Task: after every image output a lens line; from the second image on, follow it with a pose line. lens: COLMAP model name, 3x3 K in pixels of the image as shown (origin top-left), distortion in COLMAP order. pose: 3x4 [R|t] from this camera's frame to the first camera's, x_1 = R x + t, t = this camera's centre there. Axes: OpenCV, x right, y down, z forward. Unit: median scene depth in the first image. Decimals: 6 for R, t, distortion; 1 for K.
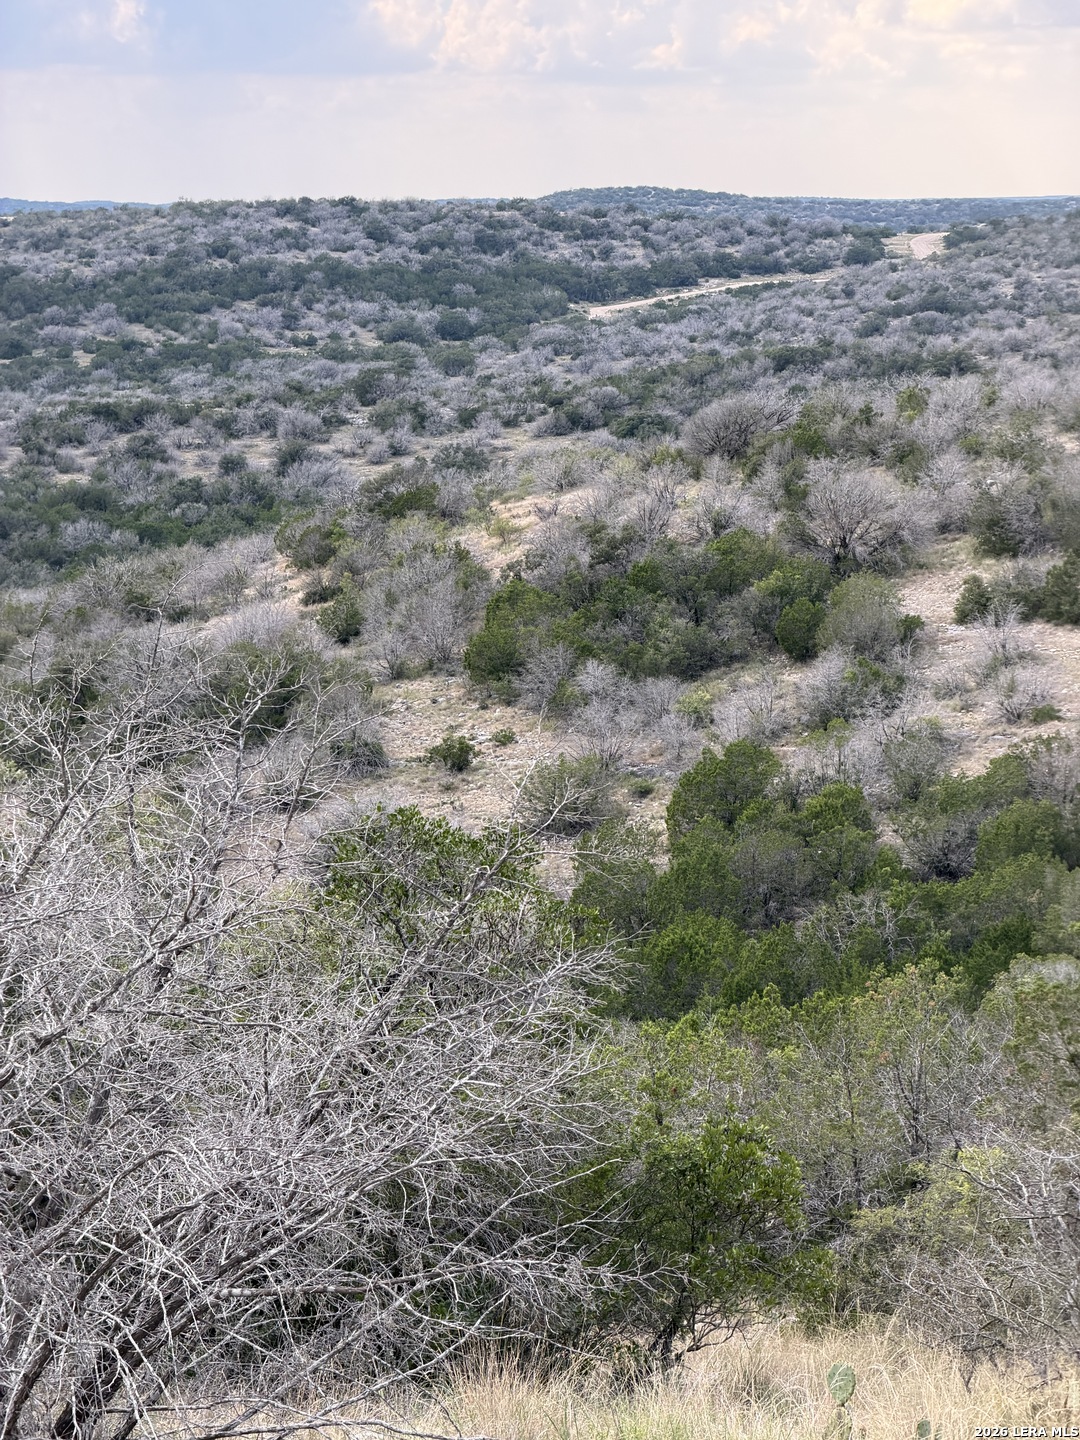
lens RADIAL K [[4195.0, 0, 540.0], [0, 4195.0, 719.9], [0, 0, 1]] dist [0.101450, 0.000000]
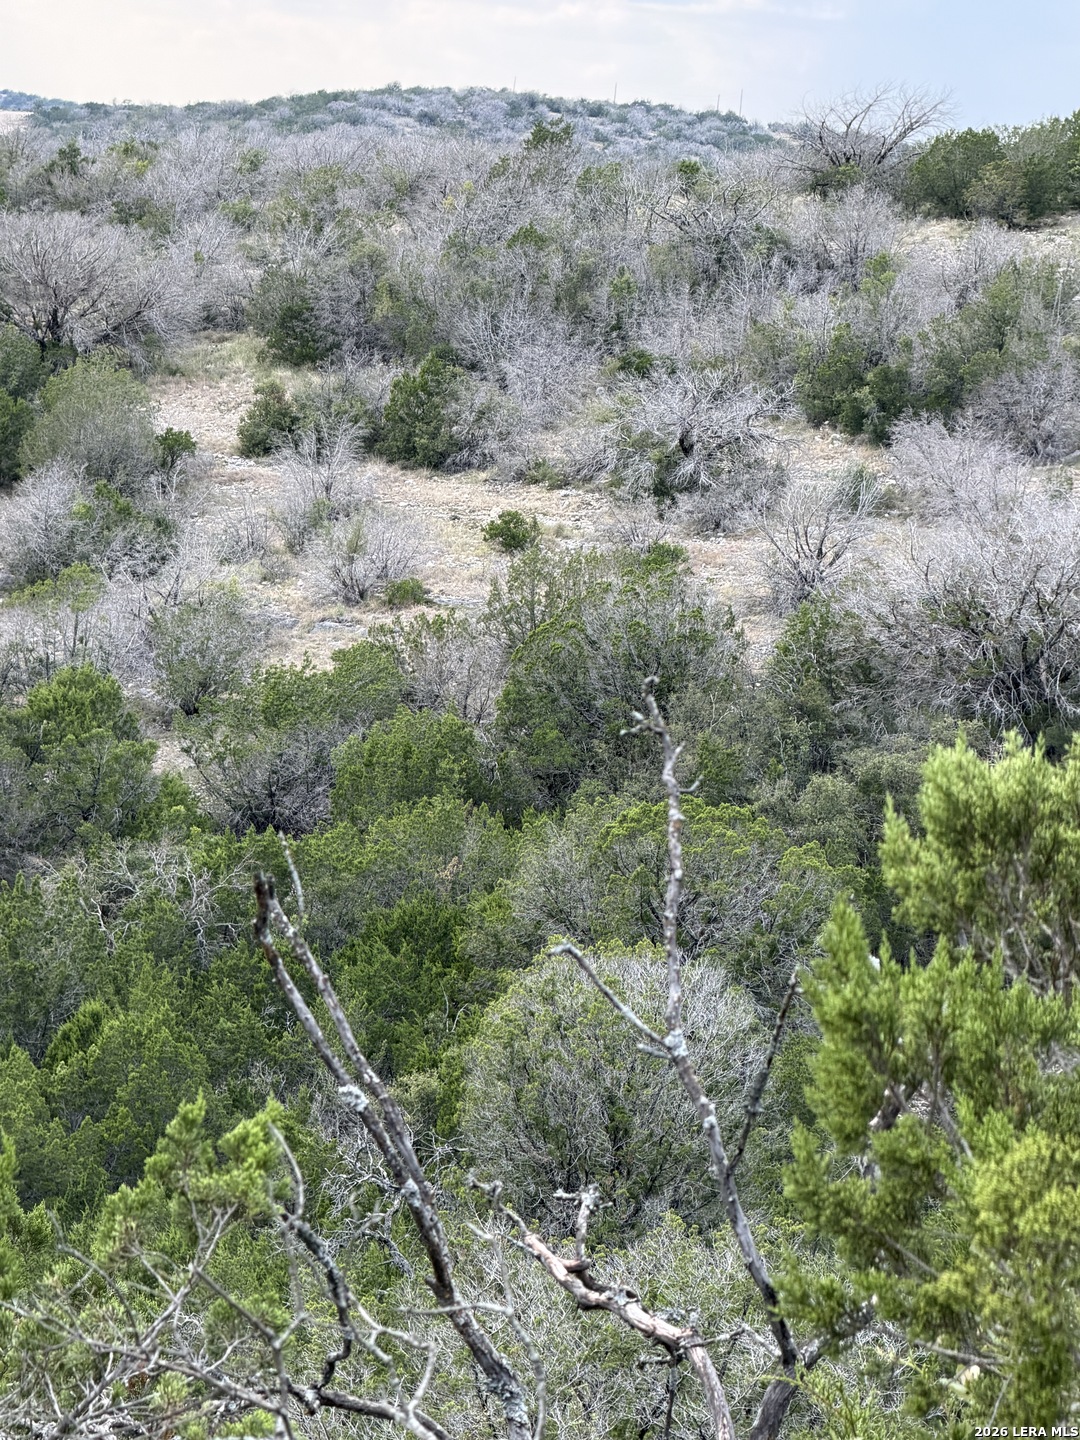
lens RADIAL K [[5240.9, 0, 540.3], [0, 5240.9, 720.3], [0, 0, 1]] dist [0.343564, 0.000000]
pose [[0.975859, 0.077754, 0.204091, -0.013510], [-0.076384, 0.996972, -0.014595, 0.025094], [-0.204608, -0.001347, 0.978843, 0.241084]]
